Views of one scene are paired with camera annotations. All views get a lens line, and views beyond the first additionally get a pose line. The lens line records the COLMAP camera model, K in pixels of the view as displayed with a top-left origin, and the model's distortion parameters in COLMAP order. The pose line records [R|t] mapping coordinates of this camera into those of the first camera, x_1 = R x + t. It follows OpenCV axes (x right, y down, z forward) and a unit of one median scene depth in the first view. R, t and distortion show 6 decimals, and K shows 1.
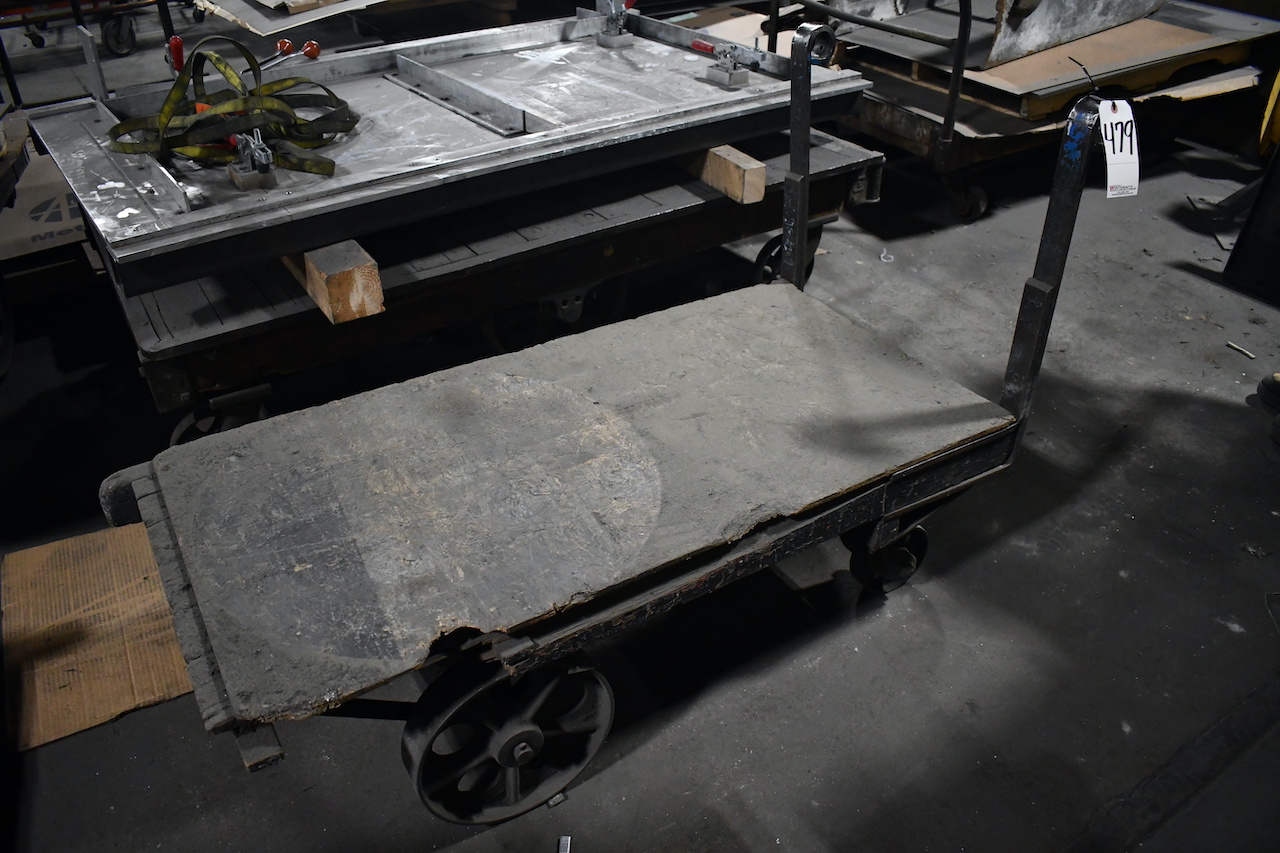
lens RADIAL K [[1003.5, 0, 640.0], [0, 1003.5, 423.0], [0, 0, 1]] dist [-0.073025, 0.002370]
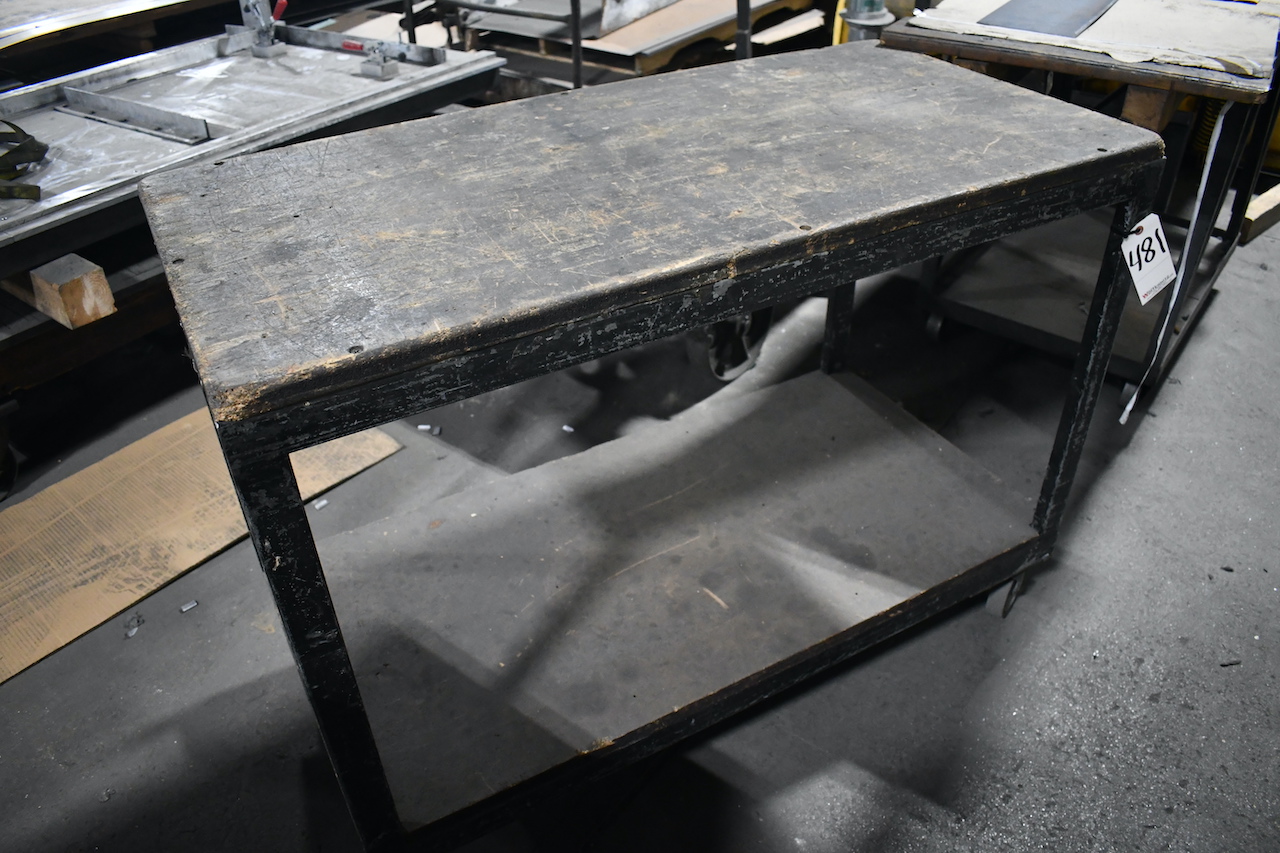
lens RADIAL K [[1004.2, 0, 638.5], [0, 1004.2, 427.3], [0, 0, 1]] dist [-0.068623, 0.002340]
pose [[0.939614, -0.205527, 0.273648, -0.027940], [0.203425, 0.978415, 0.036359, 0.070587], [-0.275214, 0.021503, 0.961142, -0.160242]]
